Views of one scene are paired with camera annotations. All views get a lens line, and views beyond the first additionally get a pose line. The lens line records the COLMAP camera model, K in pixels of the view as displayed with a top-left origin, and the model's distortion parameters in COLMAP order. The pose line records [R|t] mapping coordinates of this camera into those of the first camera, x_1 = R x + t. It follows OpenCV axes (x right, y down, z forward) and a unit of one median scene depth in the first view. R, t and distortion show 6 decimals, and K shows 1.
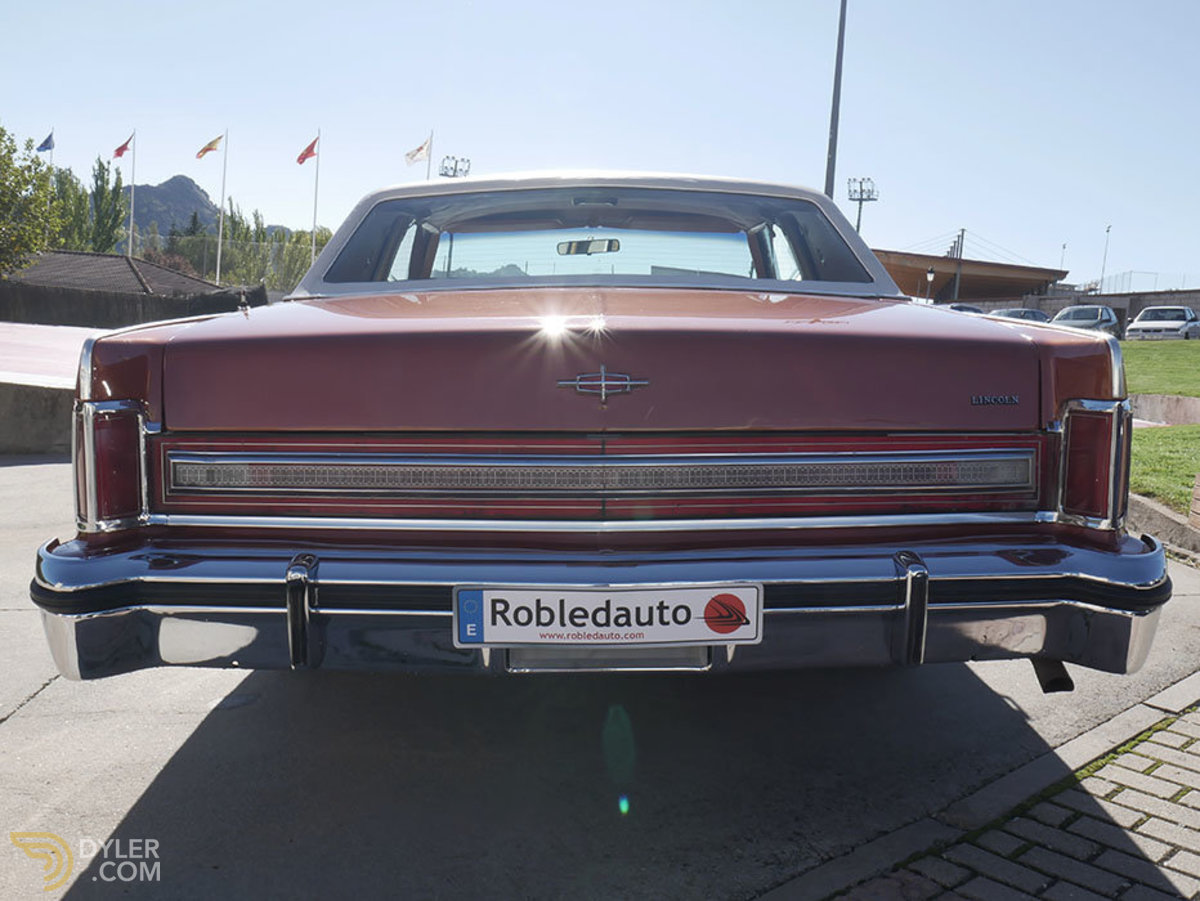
lens RADIAL K [[1274.7, 0, 607.7], [0, 1274.7, 452.4], [0, 0, 1]] dist [-0.025358, 0.000000]
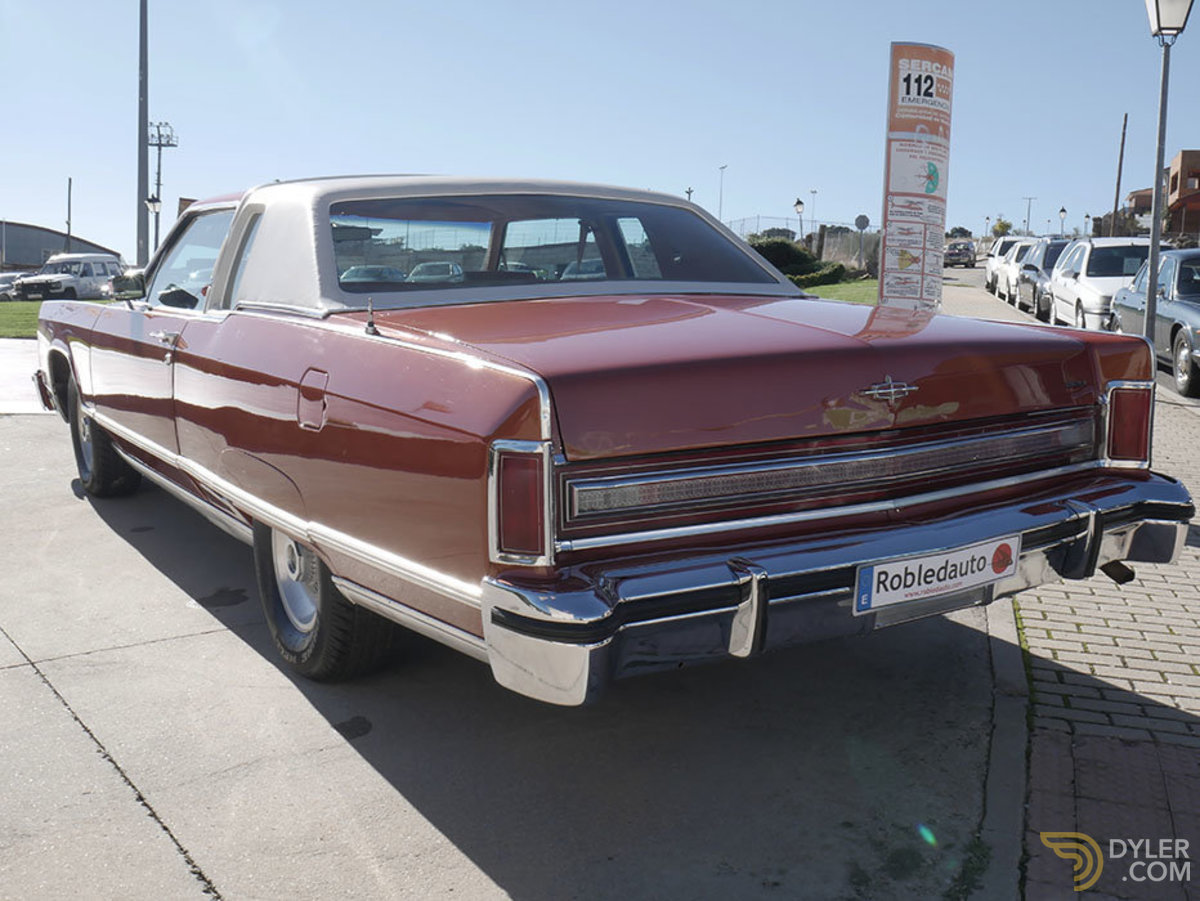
lens RADIAL K [[1274.7, 0, 690.8], [0, 1274.7, 429.3], [0, 0, 1]] dist [-0.025358, 0.000000]
pose [[0.825447, -0.079089, 0.558911, -0.917179], [0.067011, 0.996864, 0.042095, -0.087181], [-0.560488, 0.002706, 0.828158, 0.075695]]
